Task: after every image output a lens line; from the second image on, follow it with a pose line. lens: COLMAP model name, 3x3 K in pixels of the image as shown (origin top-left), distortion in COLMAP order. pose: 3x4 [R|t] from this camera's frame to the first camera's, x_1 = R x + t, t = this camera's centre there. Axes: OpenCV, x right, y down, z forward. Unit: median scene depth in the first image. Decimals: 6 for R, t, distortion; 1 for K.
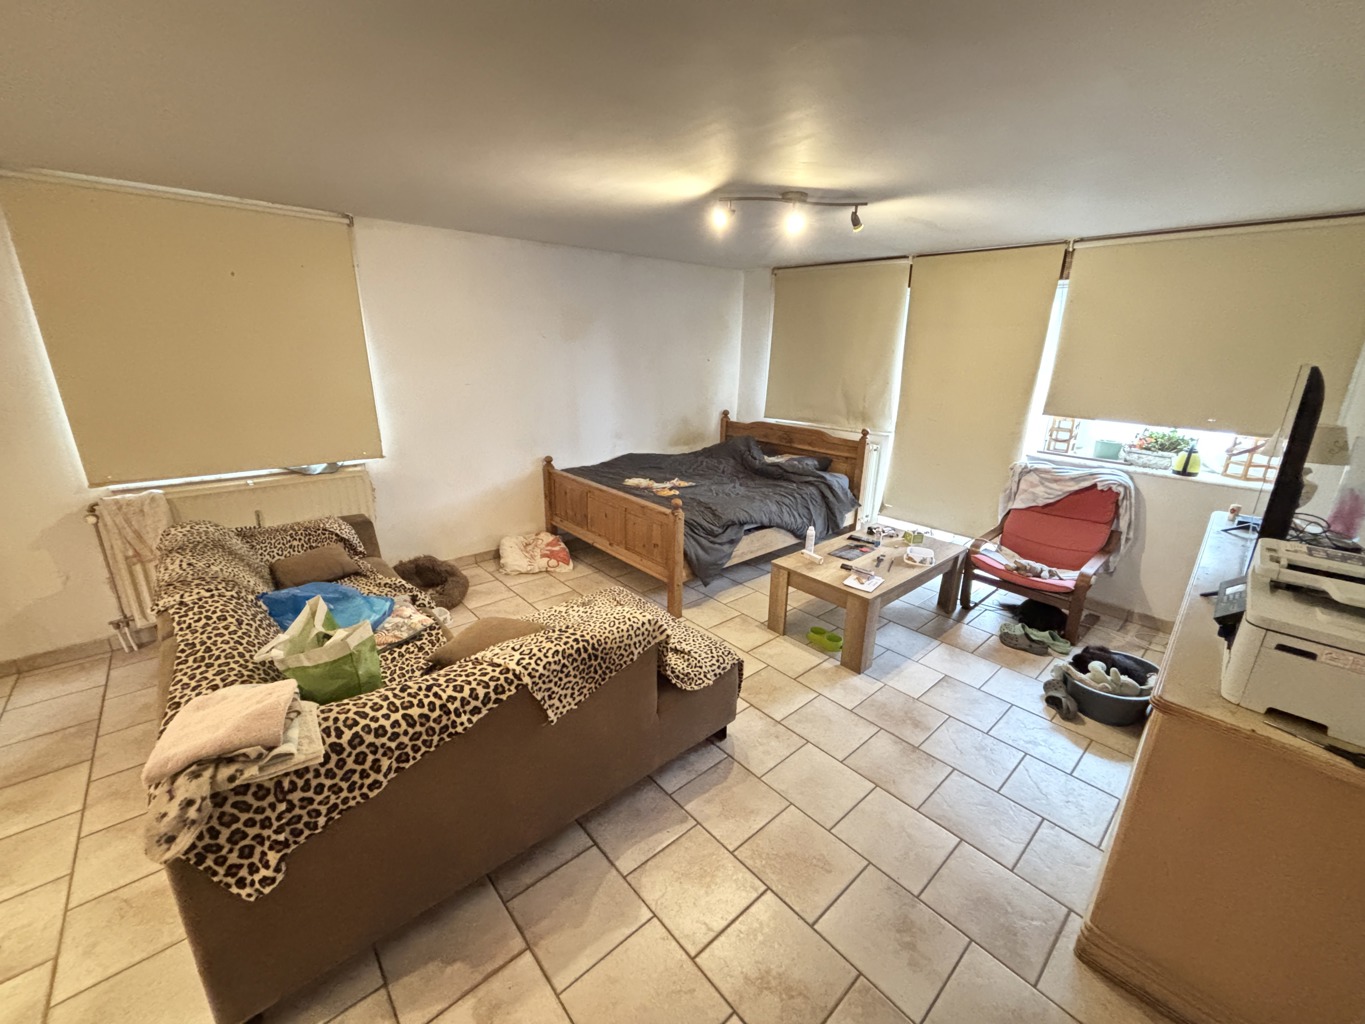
lens RADIAL K [[551.7, 0, 686.6], [0, 551.7, 509.1], [0, 0, 1]] dist [-0.001112, -0.000208]
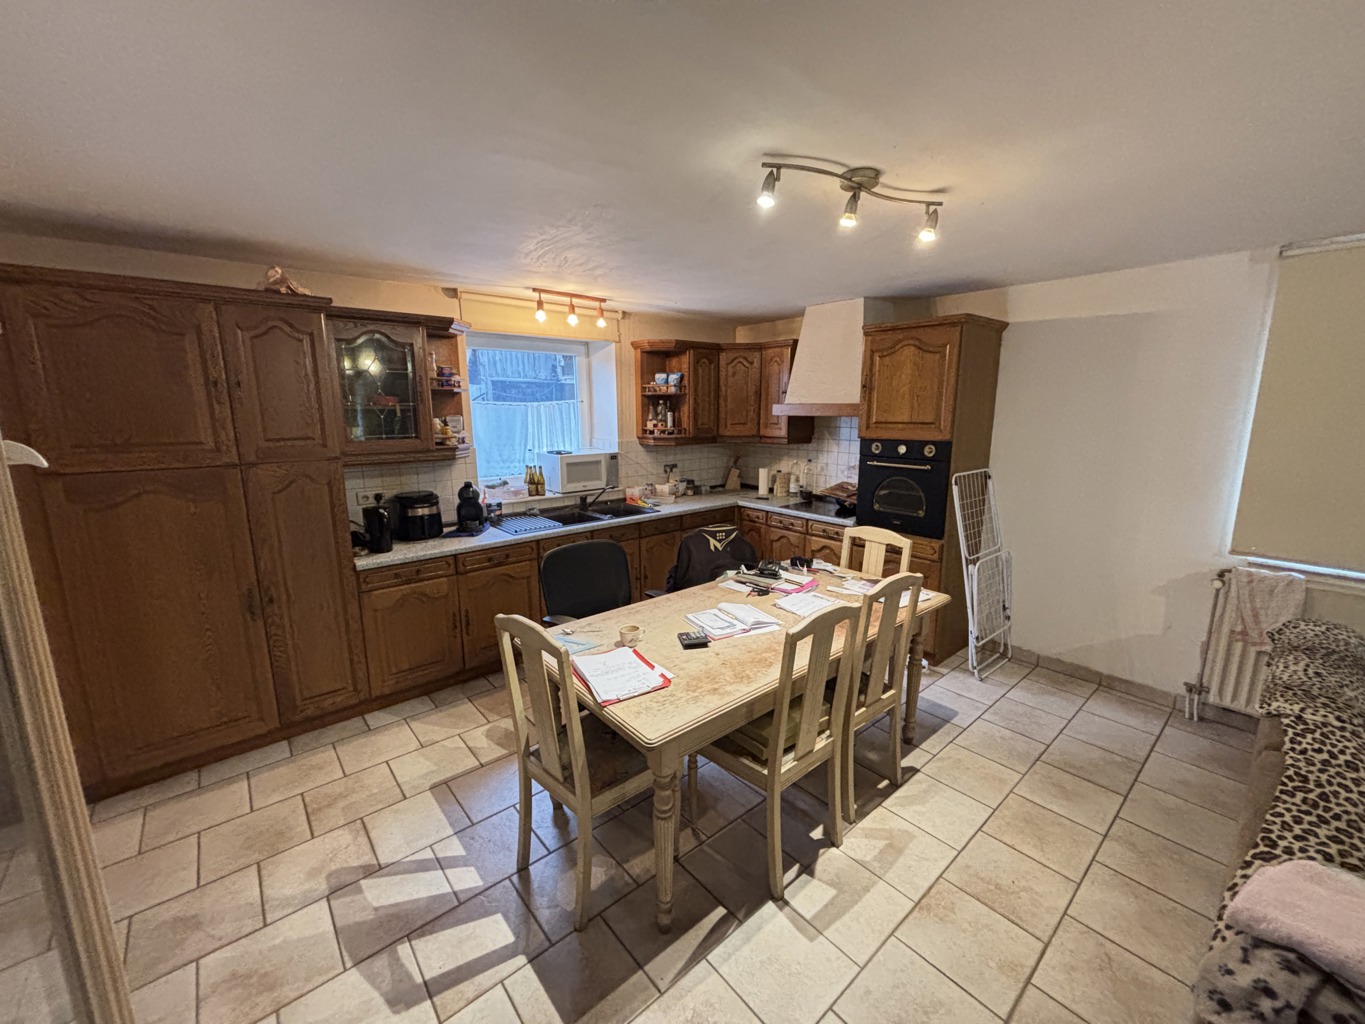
lens RADIAL K [[551.7, 0, 686.0], [0, 551.7, 512.4], [0, 0, 1]] dist [-0.001112, -0.000208]
pose [[-0.016160, 0.172014, -0.984962, -0.100236], [-0.286462, 0.943000, 0.169385, 0.003330], [0.957955, 0.284892, 0.034037, 0.004437]]
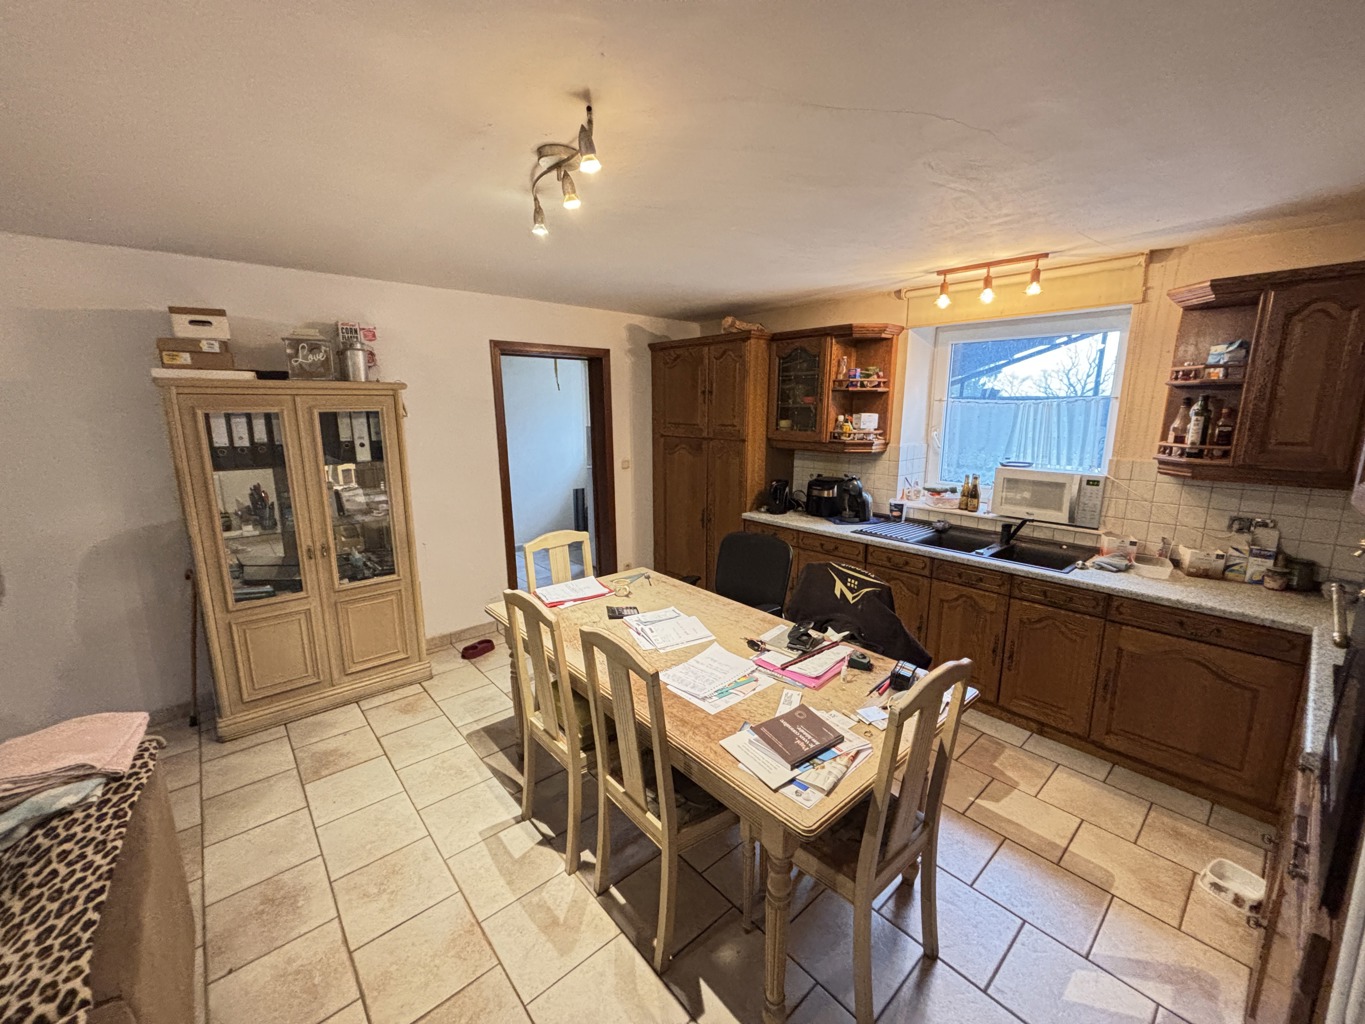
lens RADIAL K [[551.7, 0, 685.6], [0, 551.7, 510.9], [0, 0, 1]] dist [-0.001112, -0.000208]
pose [[-0.999818, -0.018962, 0.002076, -1.041840], [-0.015796, 0.884042, 0.467140, -0.286821], [-0.010694, 0.467022, -0.884181, 0.892176]]
